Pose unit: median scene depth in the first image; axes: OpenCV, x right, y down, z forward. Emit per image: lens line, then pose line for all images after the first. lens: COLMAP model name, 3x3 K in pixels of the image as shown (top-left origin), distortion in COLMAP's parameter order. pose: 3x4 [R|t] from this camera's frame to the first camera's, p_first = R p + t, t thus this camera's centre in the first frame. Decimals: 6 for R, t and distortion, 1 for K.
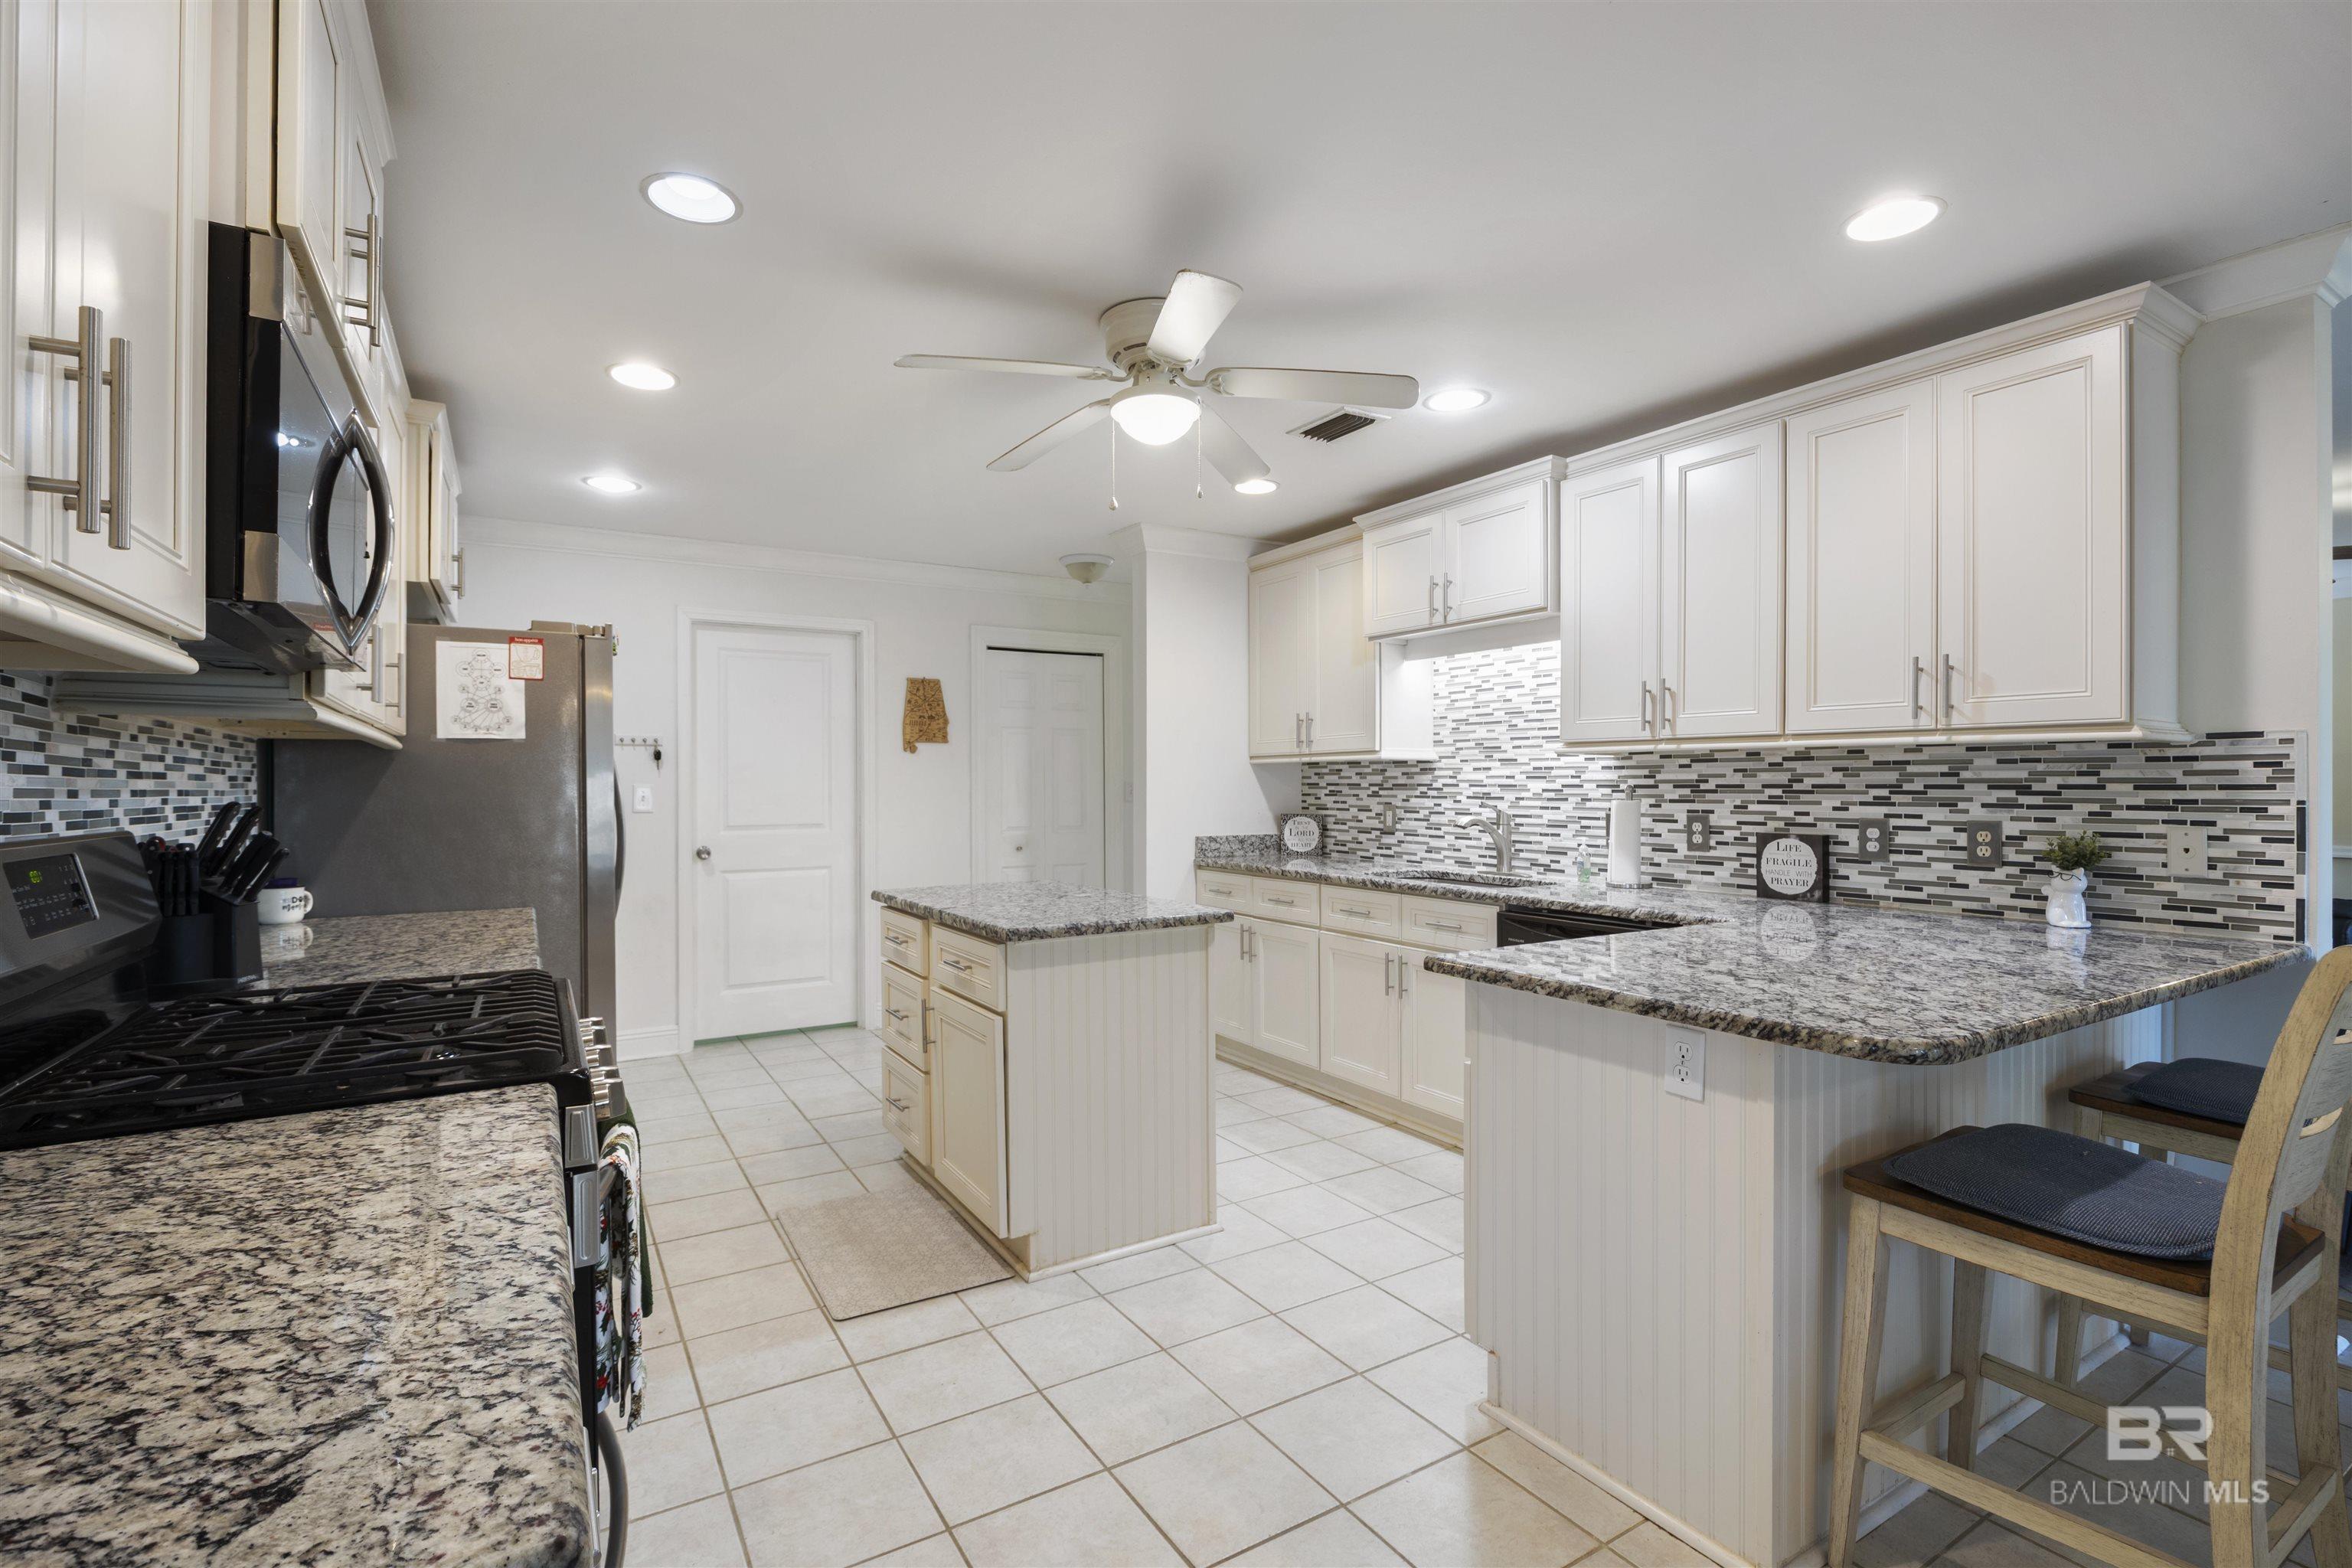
lens RADIAL K [[1063.3, 0, 1179.1], [0, 1063.3, 785.4], [0, 0, 1]] dist [-0.010307, 0.000310]
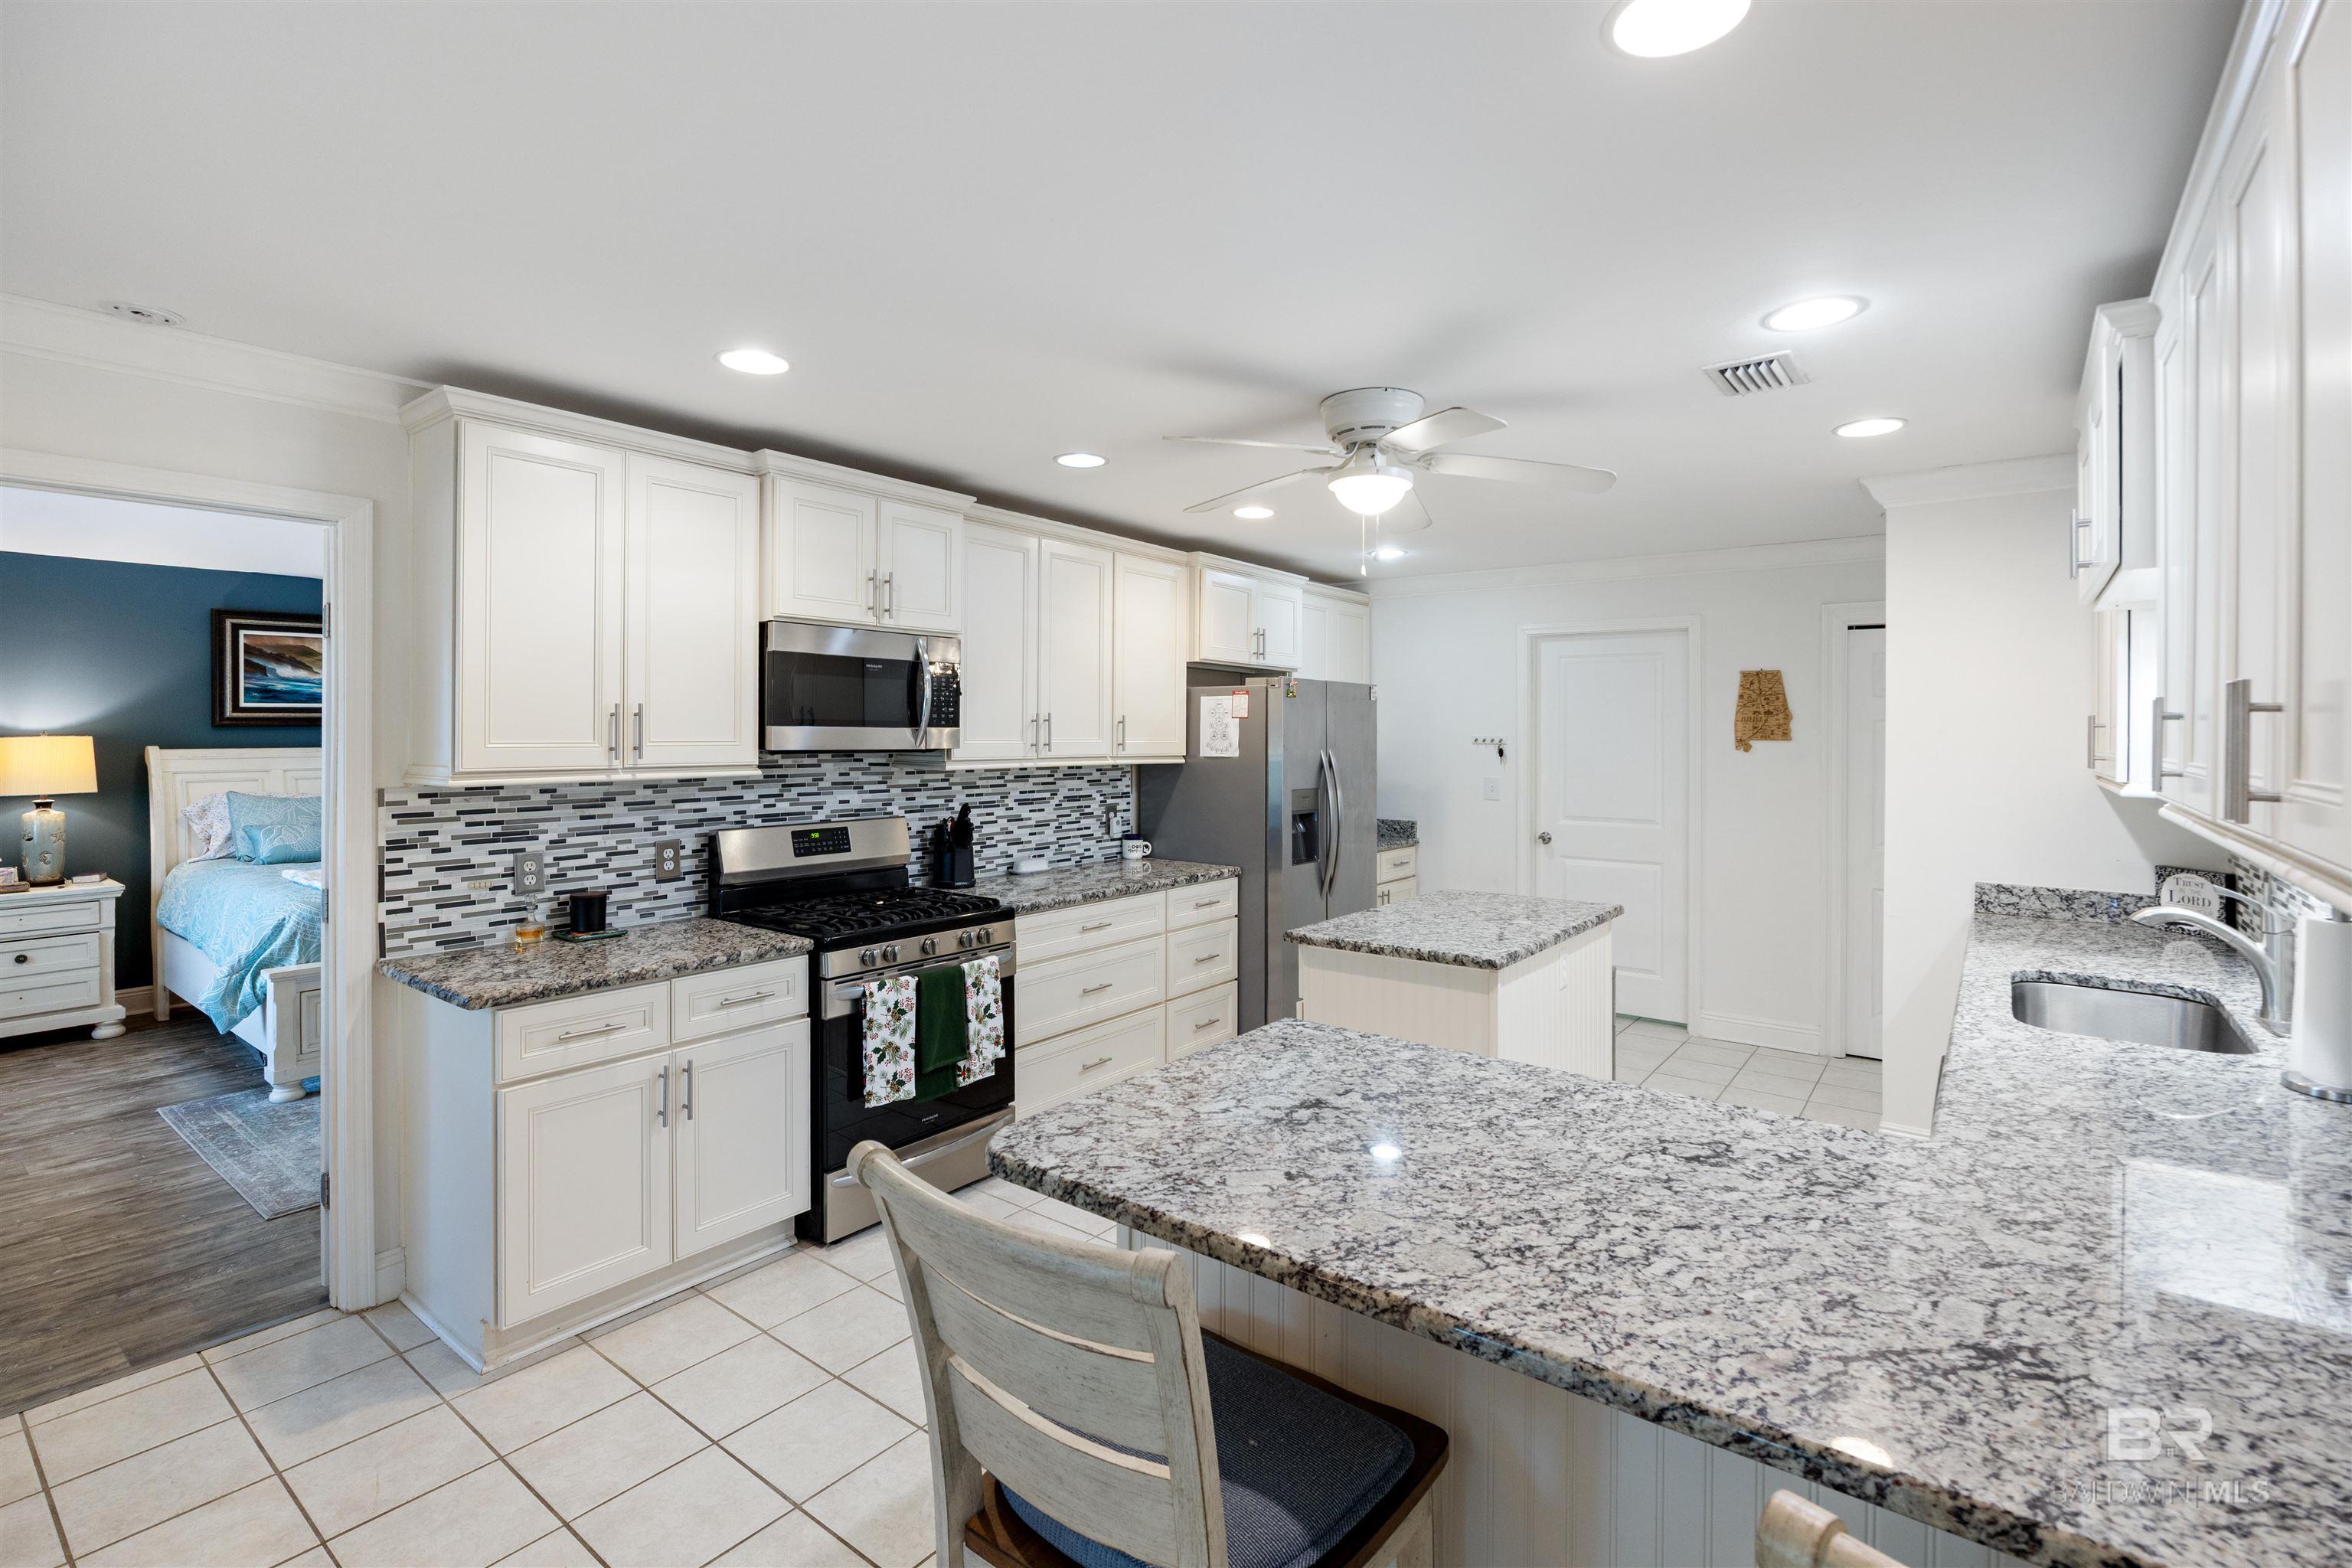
lens RADIAL K [[1063.3, 0, 1148.0], [0, 1063.3, 739.9], [0, 0, 1]] dist [-0.010307, 0.000310]
pose [[0.354533, 0.012214, -0.934964, 0.491361], [-0.007642, 0.999919, 0.010164, -0.052661], [0.935012, 0.003541, 0.354598, 0.207833]]
